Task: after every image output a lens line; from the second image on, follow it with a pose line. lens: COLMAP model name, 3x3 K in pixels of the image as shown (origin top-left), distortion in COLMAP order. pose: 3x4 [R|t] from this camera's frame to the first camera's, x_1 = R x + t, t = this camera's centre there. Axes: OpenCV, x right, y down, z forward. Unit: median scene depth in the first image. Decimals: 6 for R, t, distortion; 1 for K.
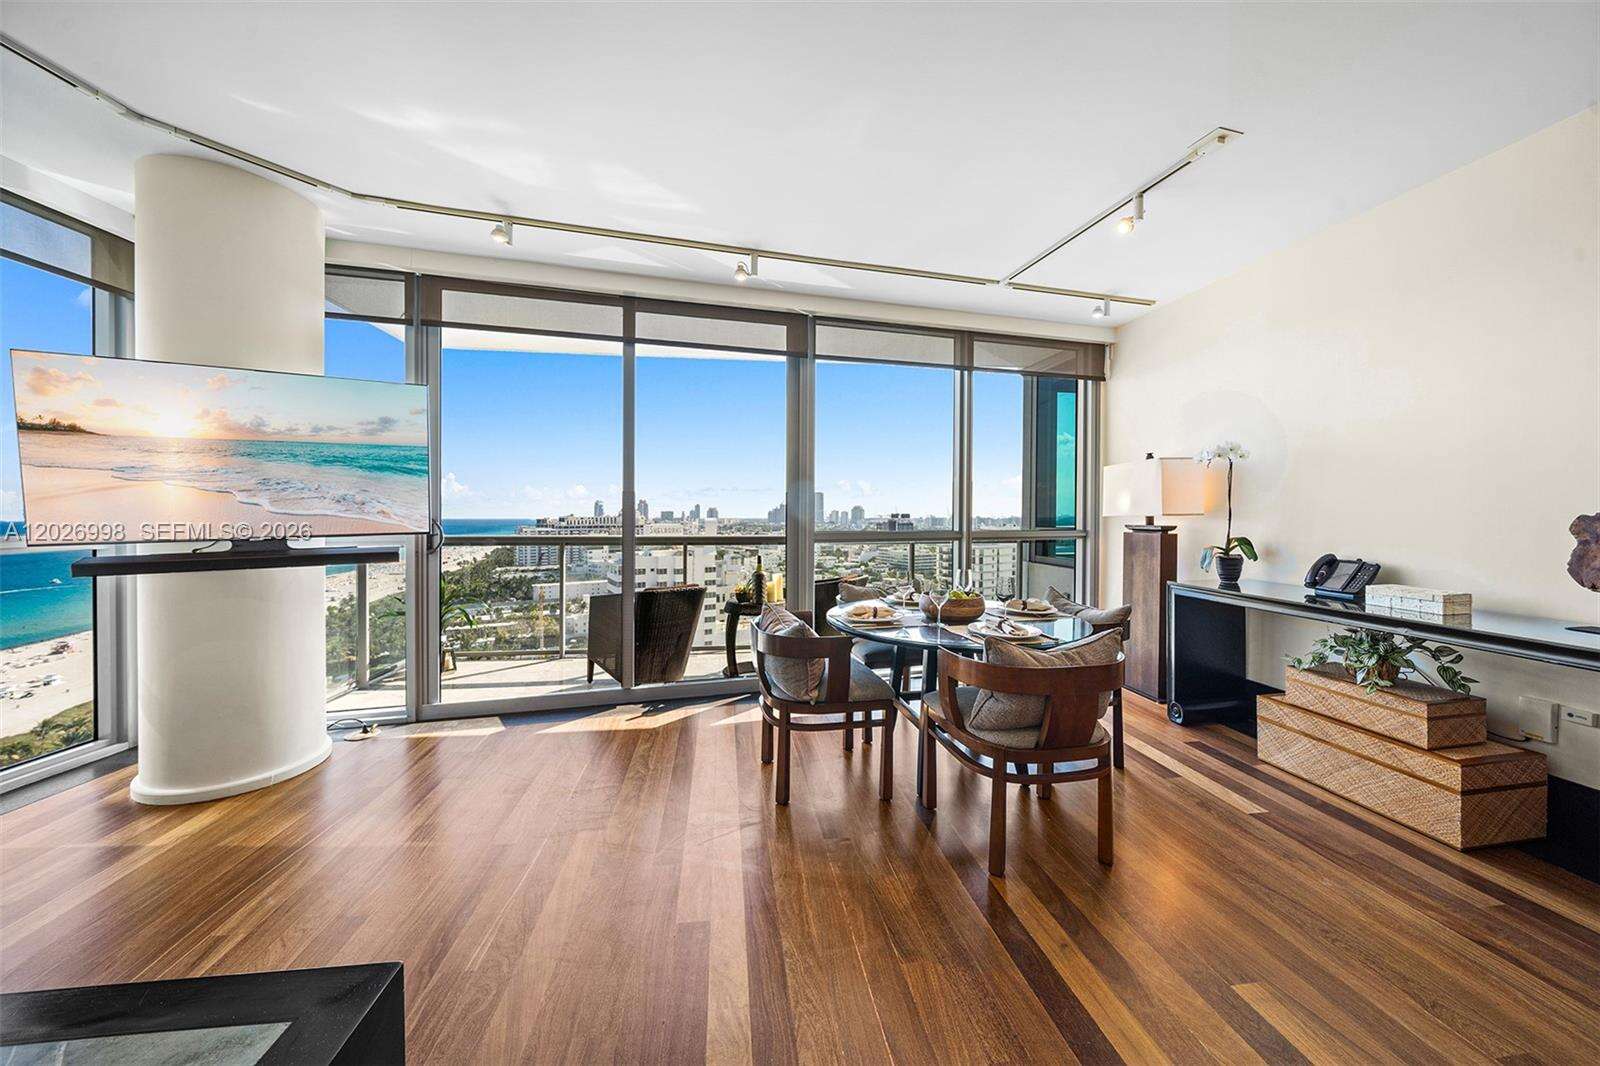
lens RADIAL K [[557.5, 0, 795.4], [0, 557.5, 513.6], [0, 0, 1]] dist [-0.005718, 0.000672]
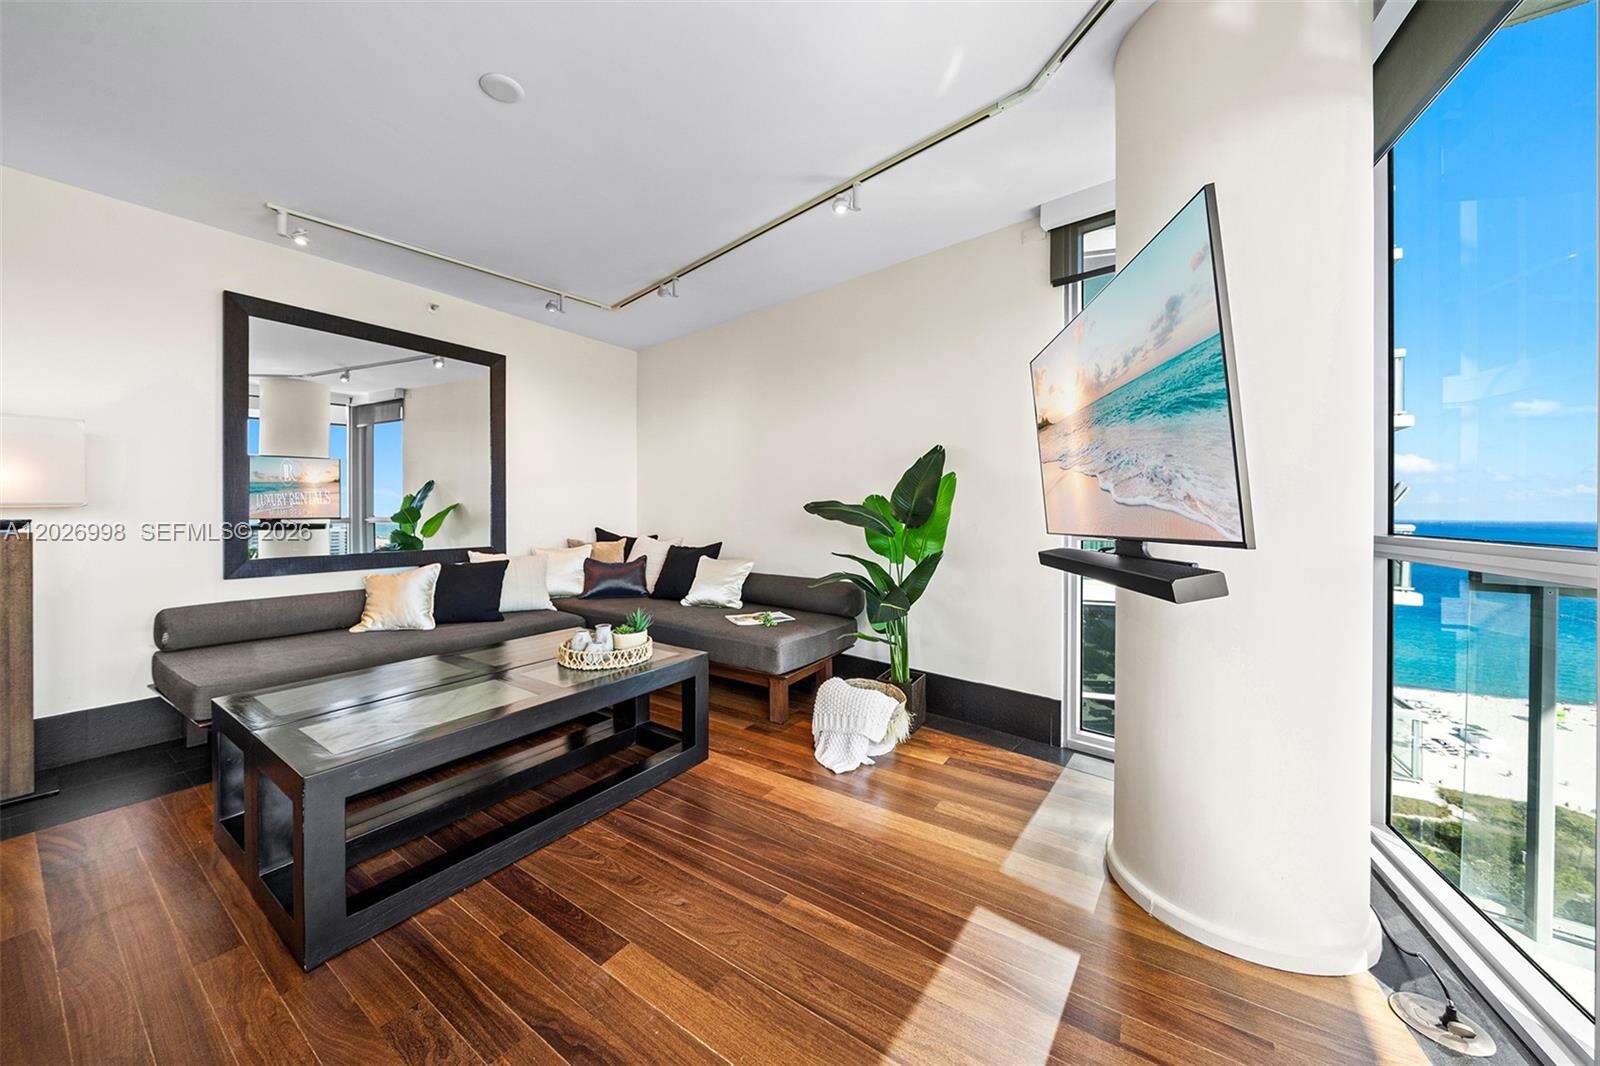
lens RADIAL K [[557.5, 0, 790.5], [0, 557.5, 510.6], [0, 0, 1]] dist [-0.005718, 0.000672]
pose [[-0.667866, -0.003631, -0.744273, -0.125647], [-0.004287, 0.999990, -0.001031, 0.008032], [0.744269, 0.002502, -0.667875, 0.811868]]
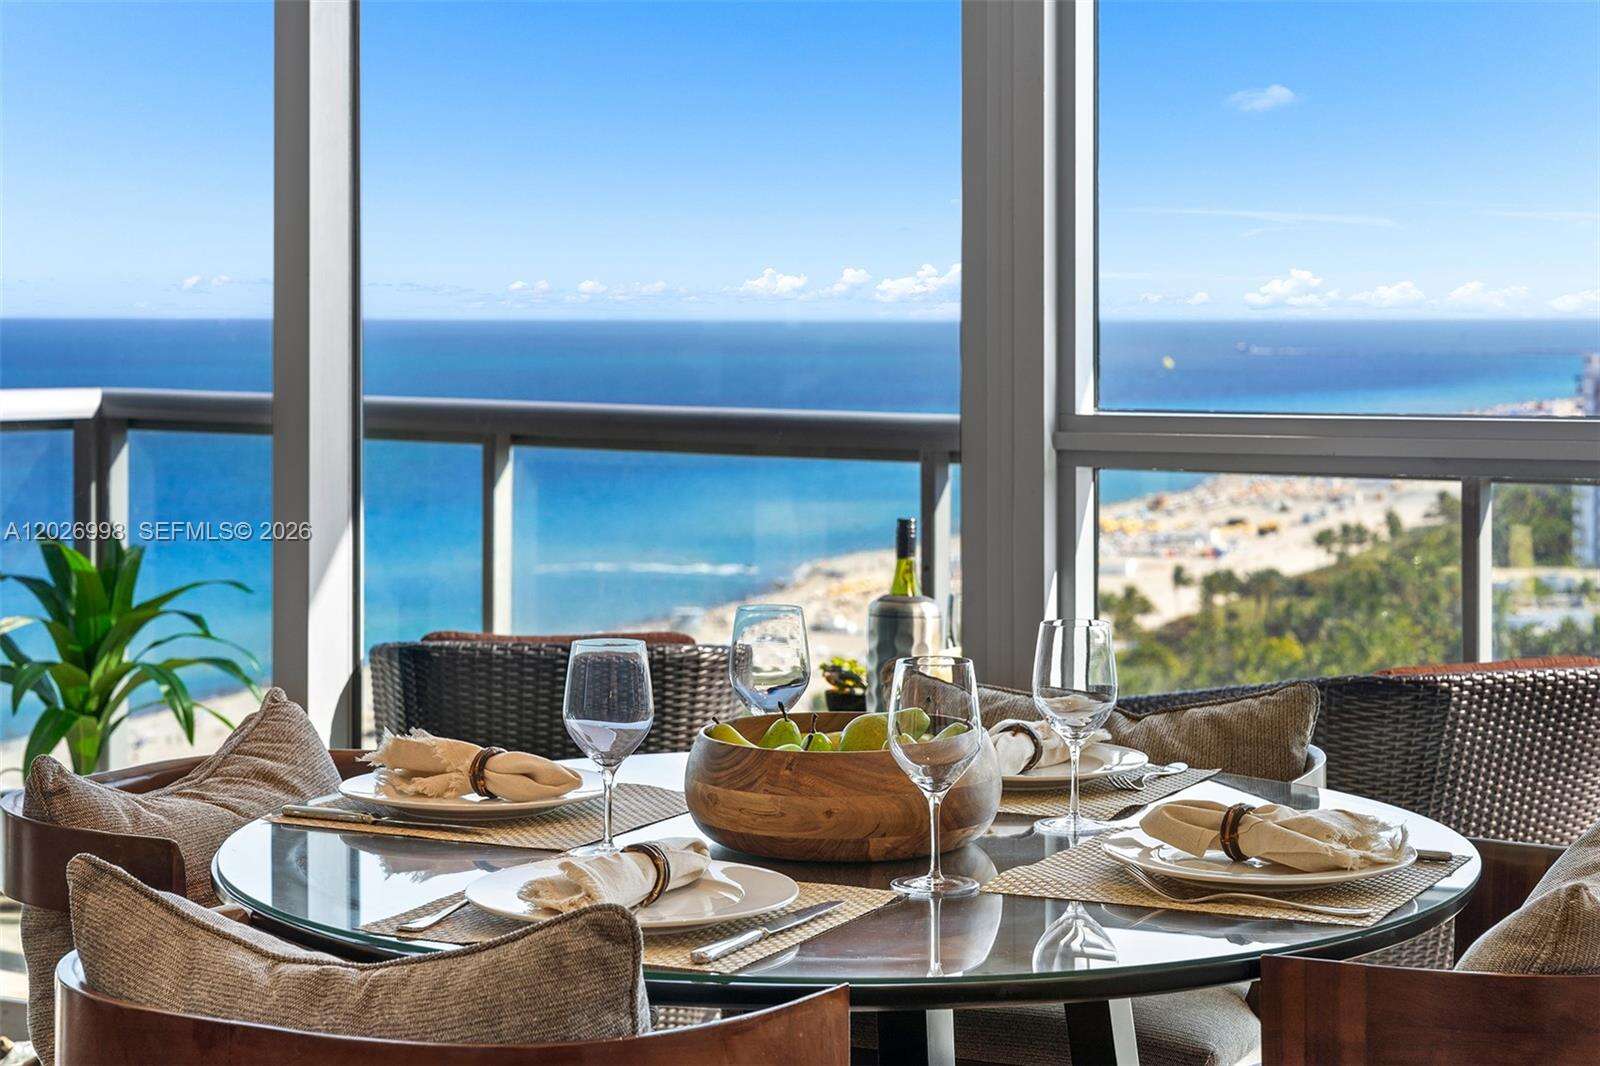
lens RADIAL K [[3144.7, 0, 792.2], [0, 3144.7, 524.1], [0, 0, 1]] dist [0.058063, 0.000000]
pose [[0.752978, 0.048549, -0.656252, 0.805565], [-0.000529, 0.997319, 0.073174, -0.010863], [0.658045, -0.054752, 0.750985, 0.114928]]
